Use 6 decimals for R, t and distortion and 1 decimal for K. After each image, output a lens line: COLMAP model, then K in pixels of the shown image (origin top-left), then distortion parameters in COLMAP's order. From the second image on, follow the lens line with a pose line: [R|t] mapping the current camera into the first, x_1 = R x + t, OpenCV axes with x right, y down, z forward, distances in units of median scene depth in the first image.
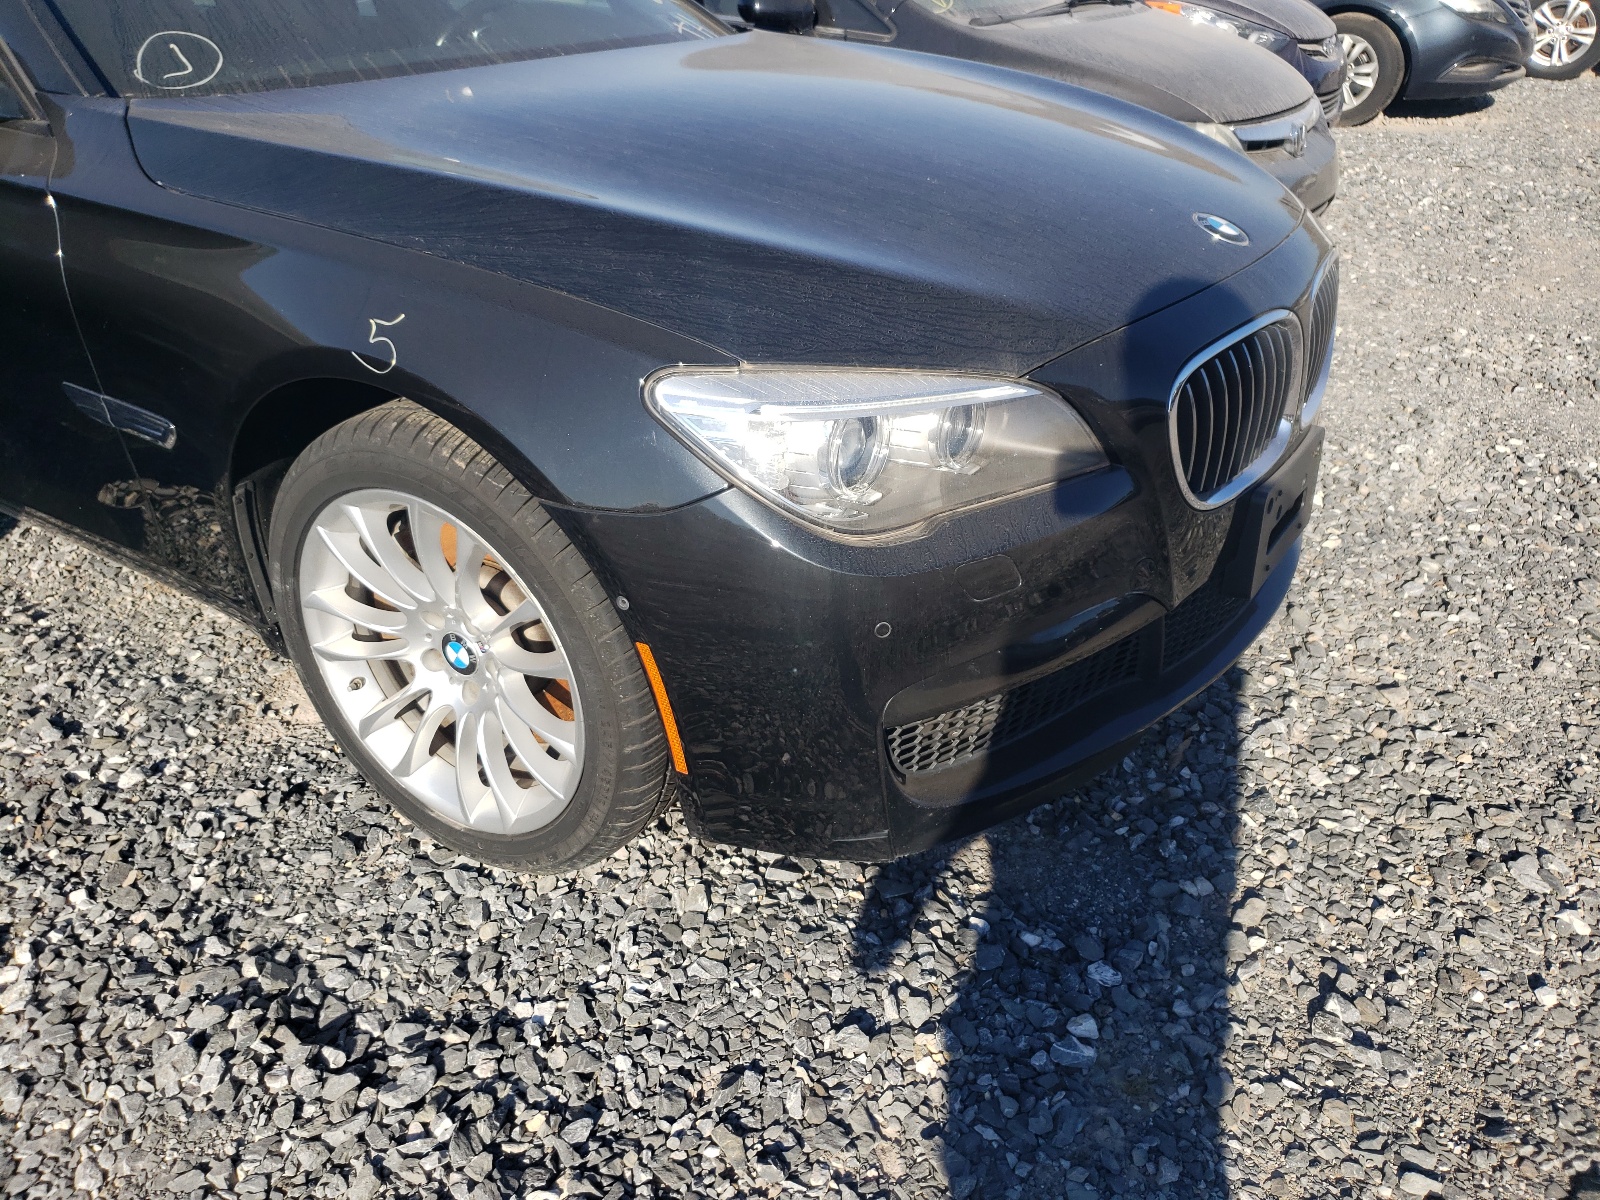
lens RADIAL K [[1341.0, 0, 795.2], [0, 1341.0, 600.3], [0, 0, 1]] dist [0.012775, -0.002098]
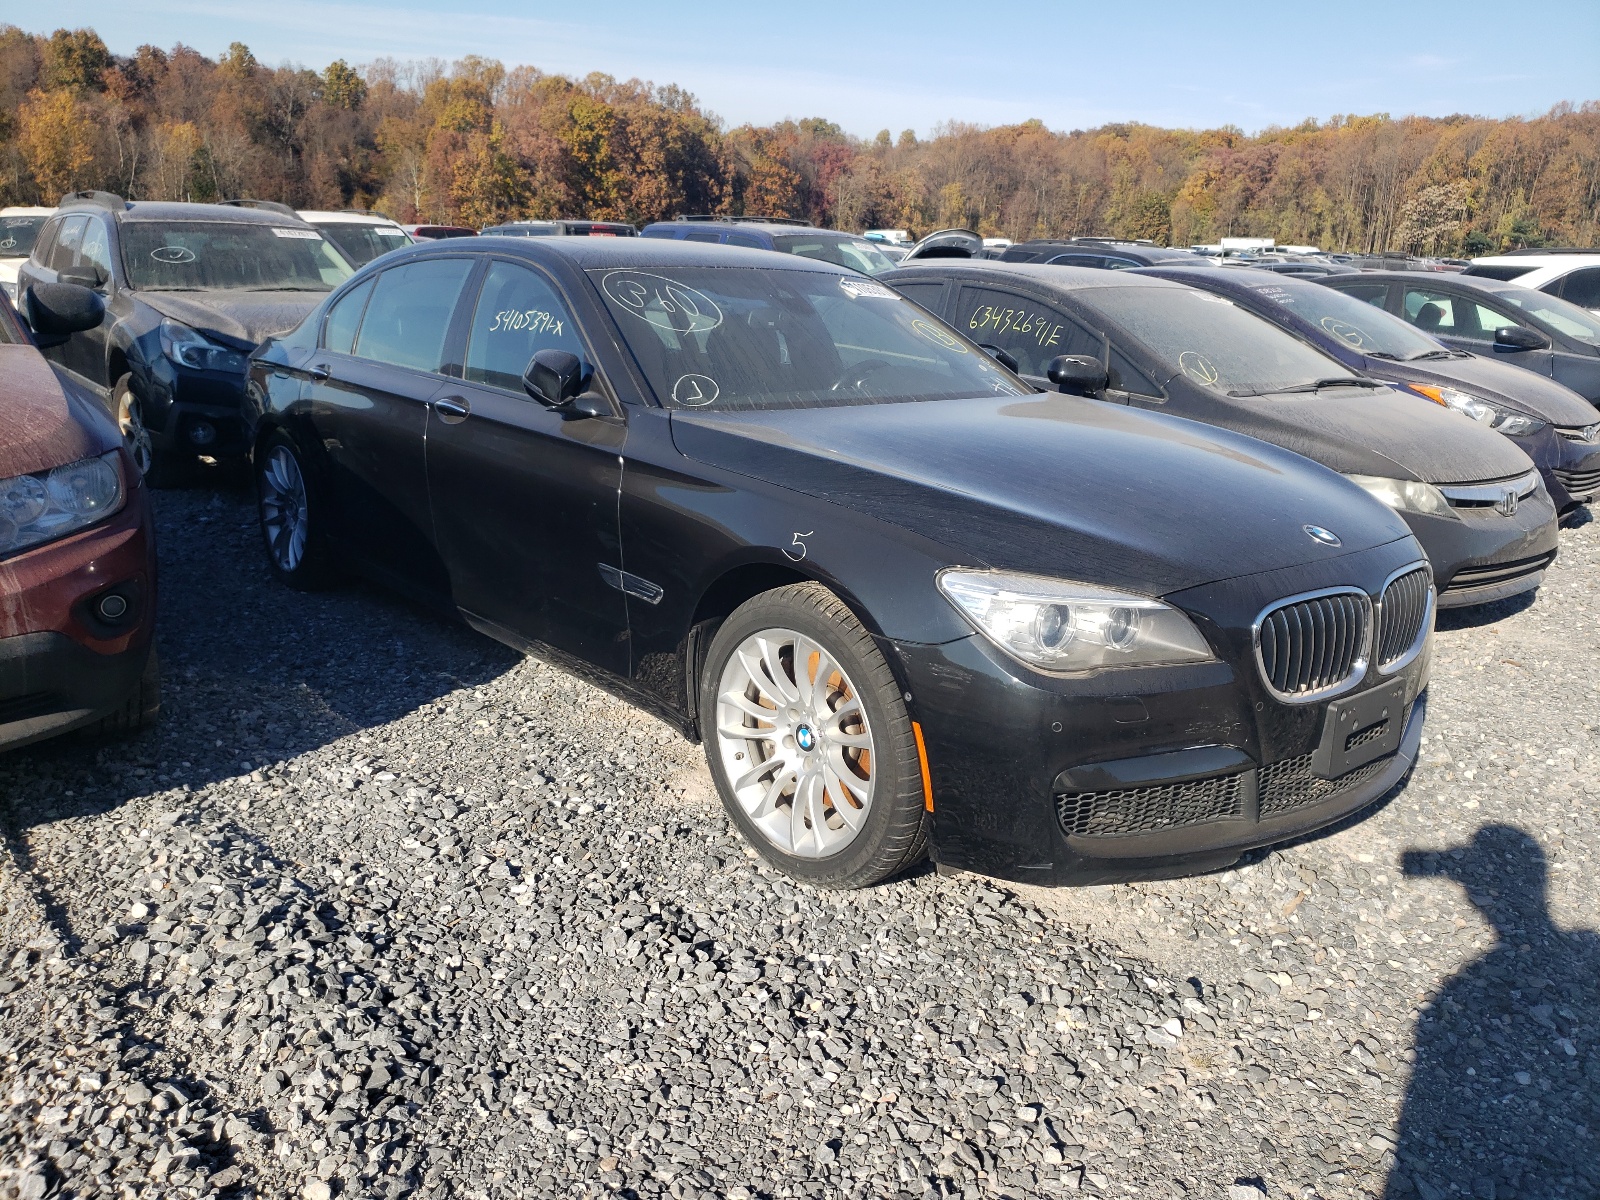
lens RADIAL K [[1341.0, 0, 795.2], [0, 1341.0, 600.3], [0, 0, 1]] dist [0.012775, -0.002098]
pose [[0.968950, 0.100840, -0.225758, 0.091685], [-0.150119, 0.965434, -0.213076, 0.230574], [0.196468, 0.240351, 0.950595, -0.609228]]
